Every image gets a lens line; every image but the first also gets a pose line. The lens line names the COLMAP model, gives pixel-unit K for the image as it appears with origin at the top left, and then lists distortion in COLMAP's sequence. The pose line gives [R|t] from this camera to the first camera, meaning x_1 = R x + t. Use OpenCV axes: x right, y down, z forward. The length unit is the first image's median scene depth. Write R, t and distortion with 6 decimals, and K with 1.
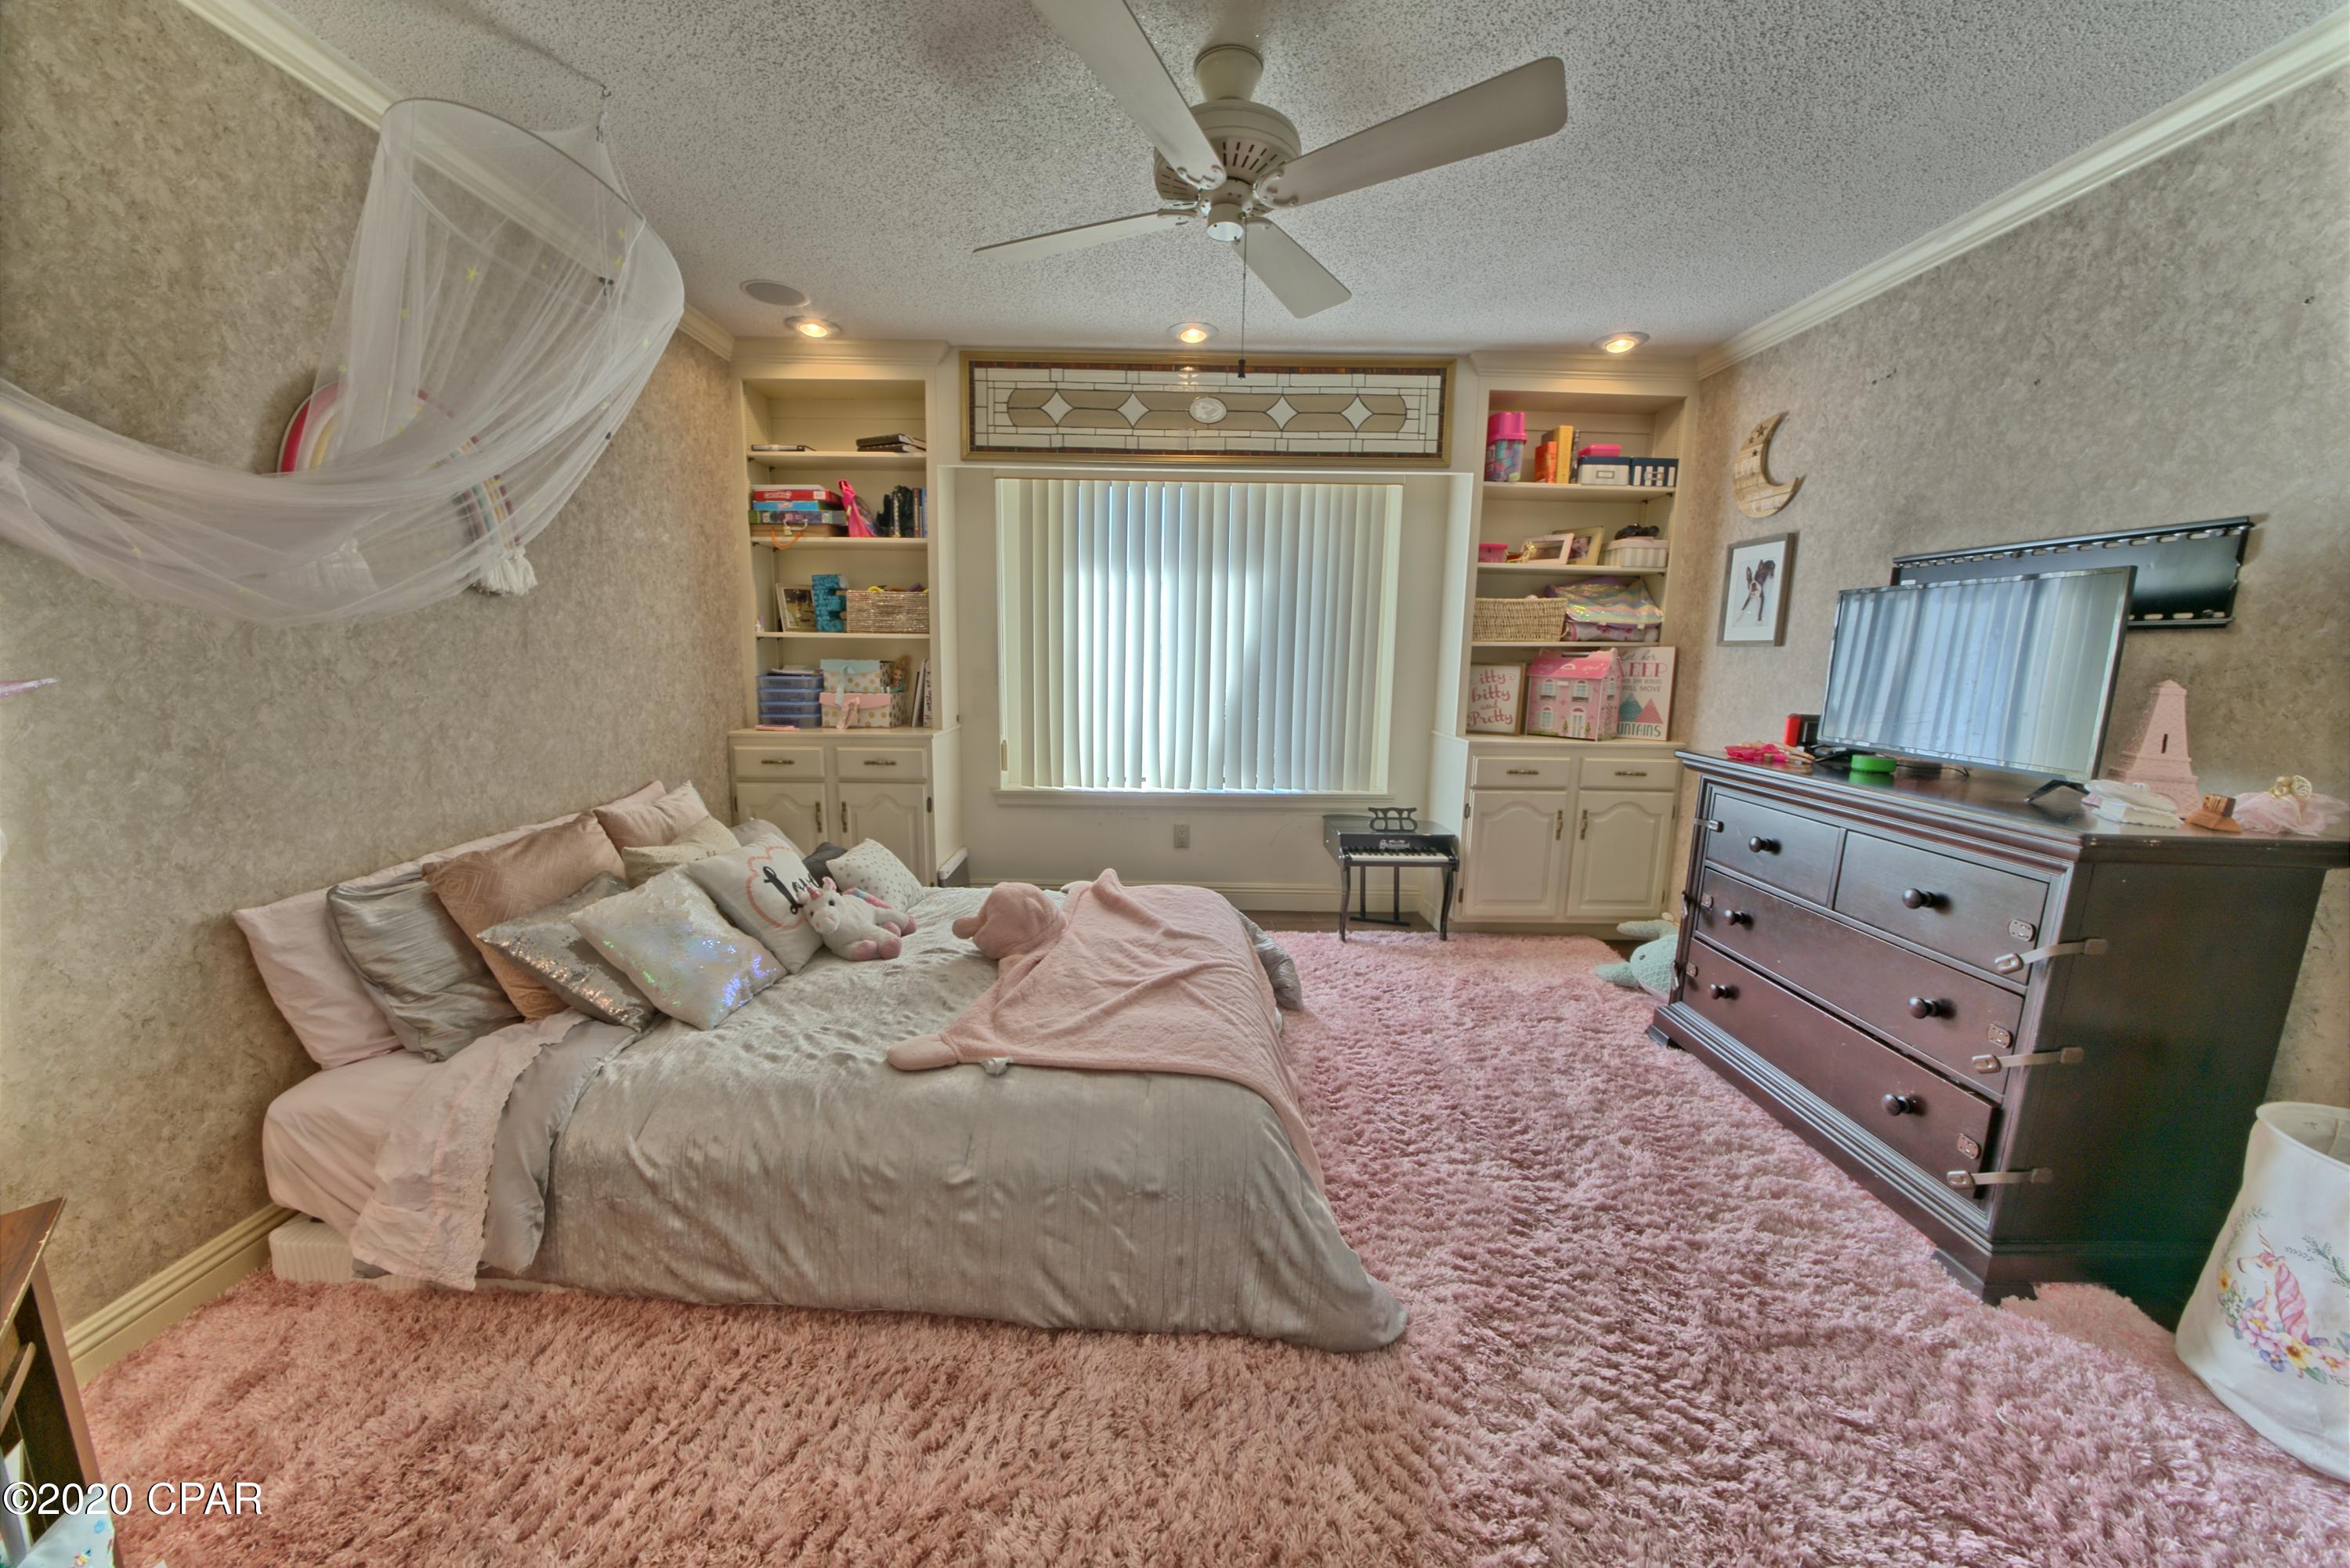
lens RADIAL K [[813.0, 0, 1168.9], [0, 813.0, 778.2], [0, 0, 1]] dist [-0.023158, 0.001444]
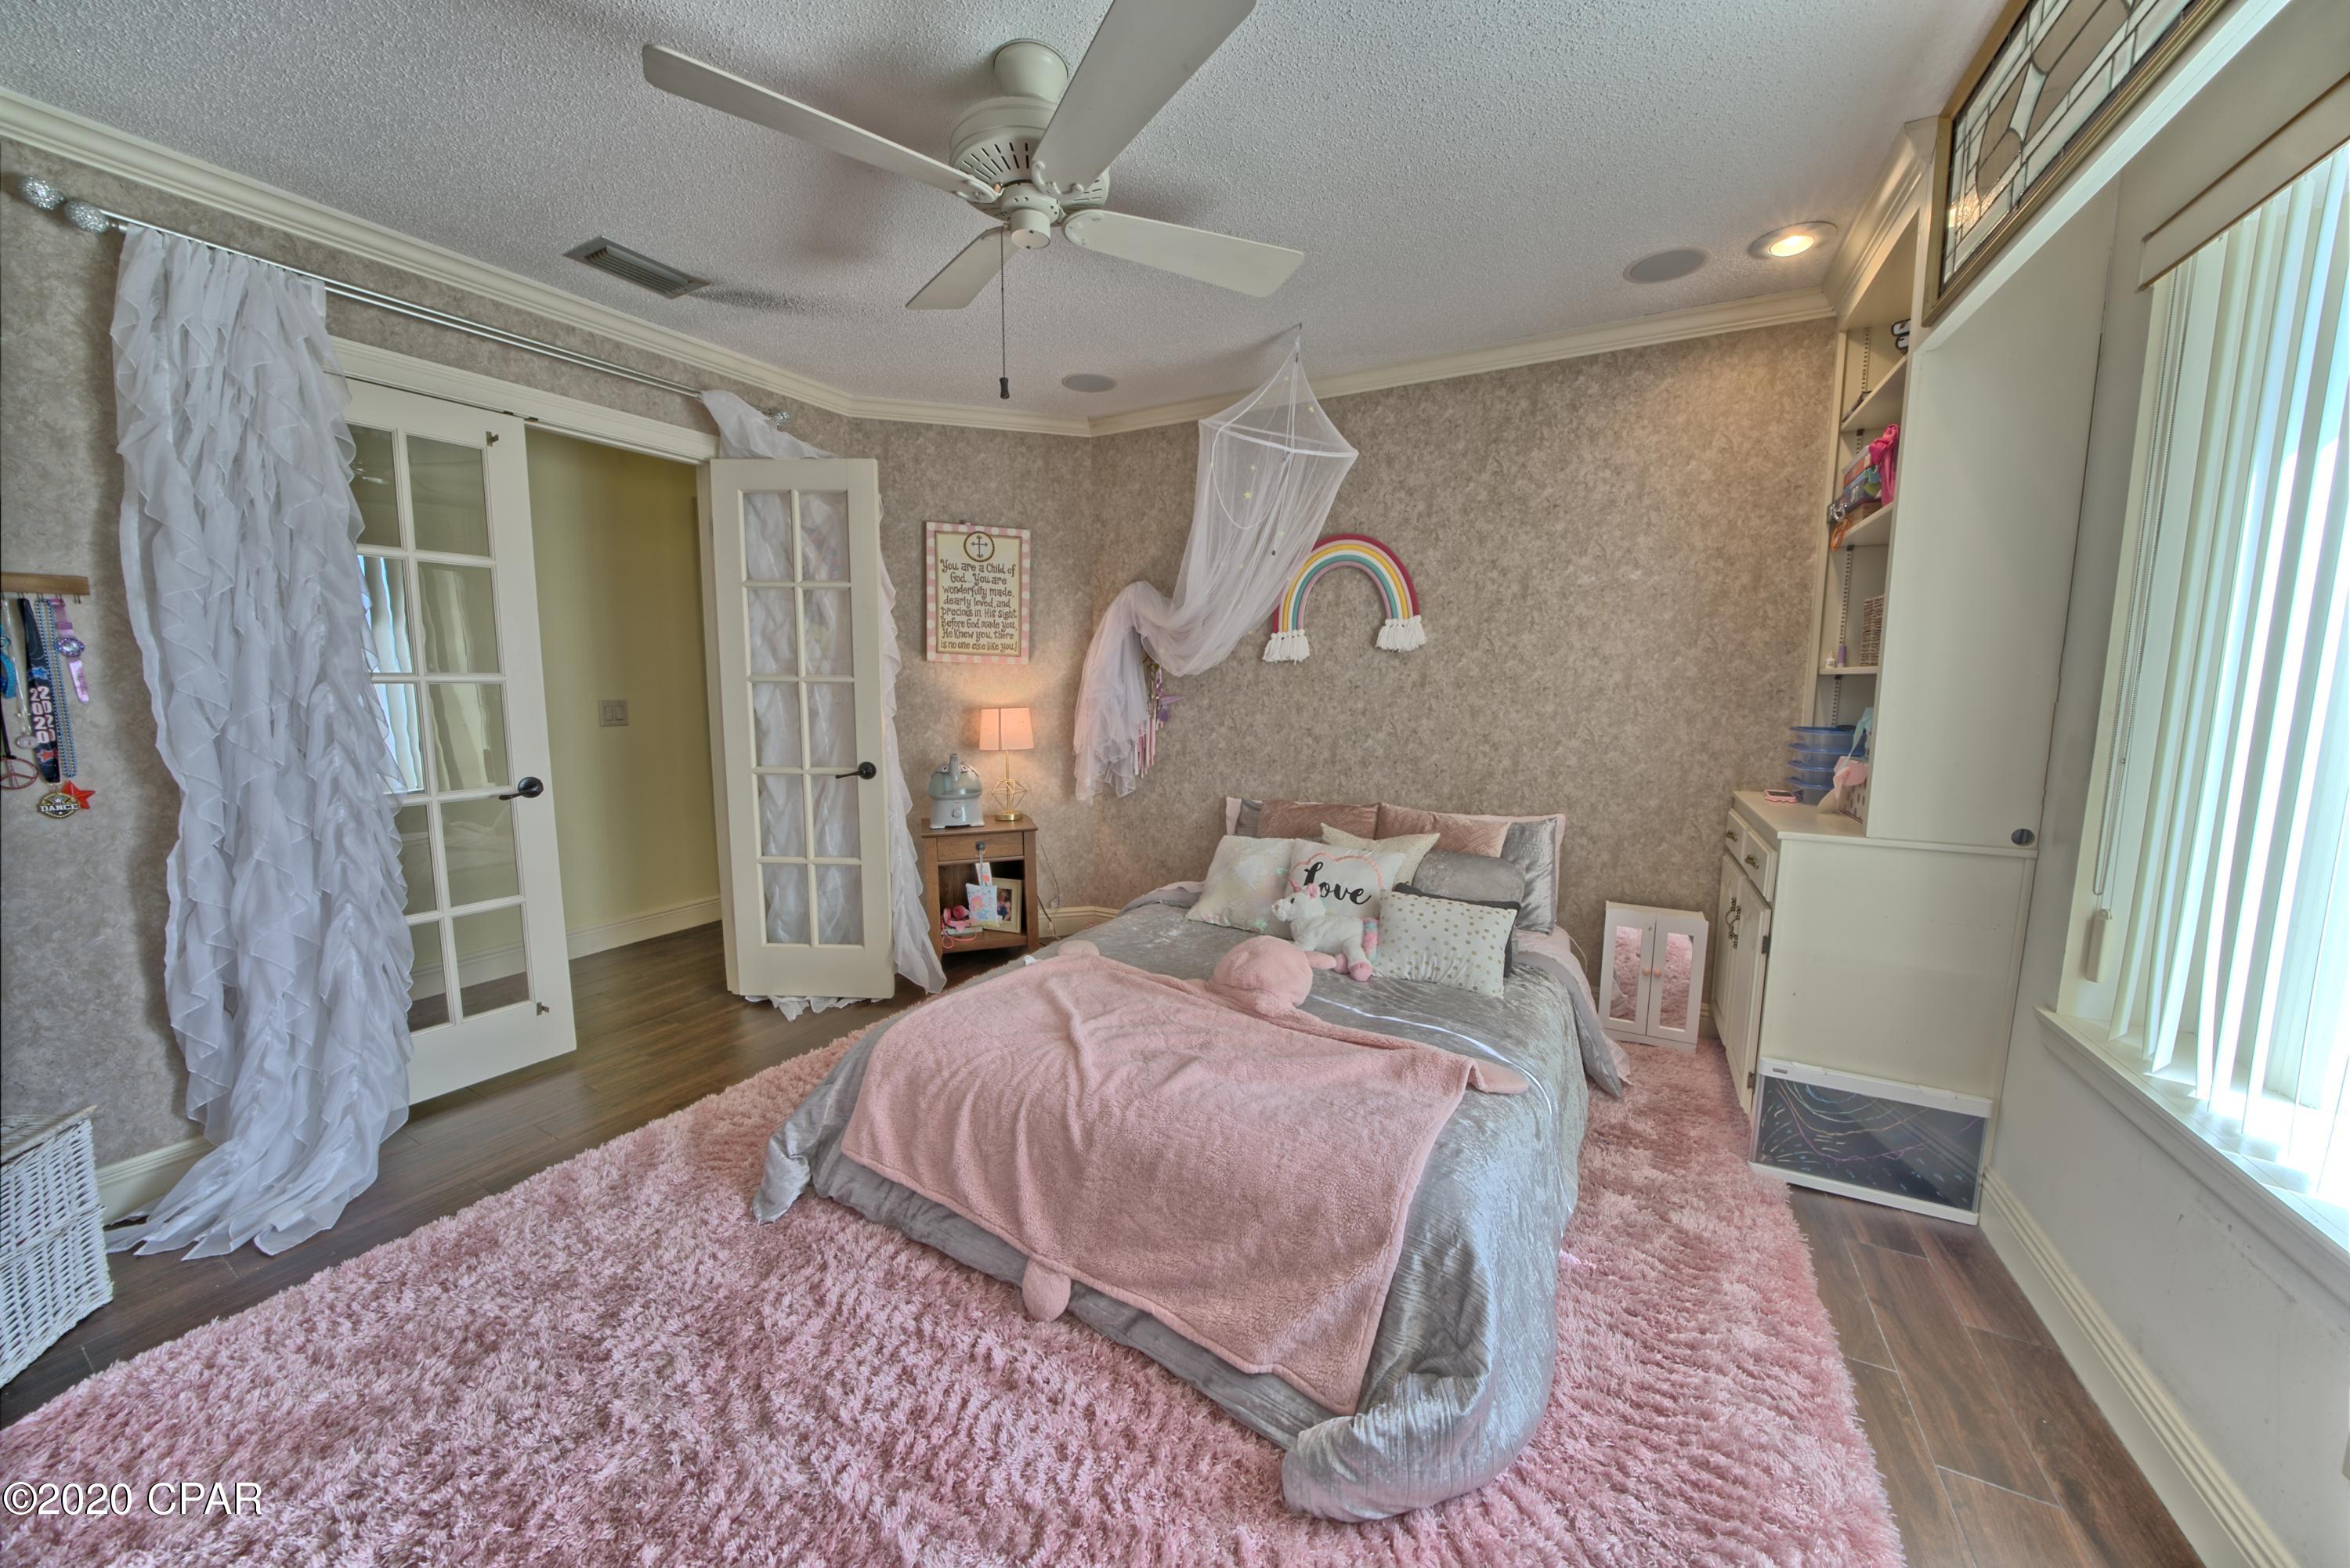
lens RADIAL K [[813.0, 0, 1168.9], [0, 813.0, 778.2], [0, 0, 1]] dist [-0.023158, 0.001444]
pose [[-0.476418, 0.092496, -0.874340, 0.537952], [-0.145816, 0.972367, 0.182319, -0.164013], [0.867043, 0.214353, -0.449766, 1.049304]]
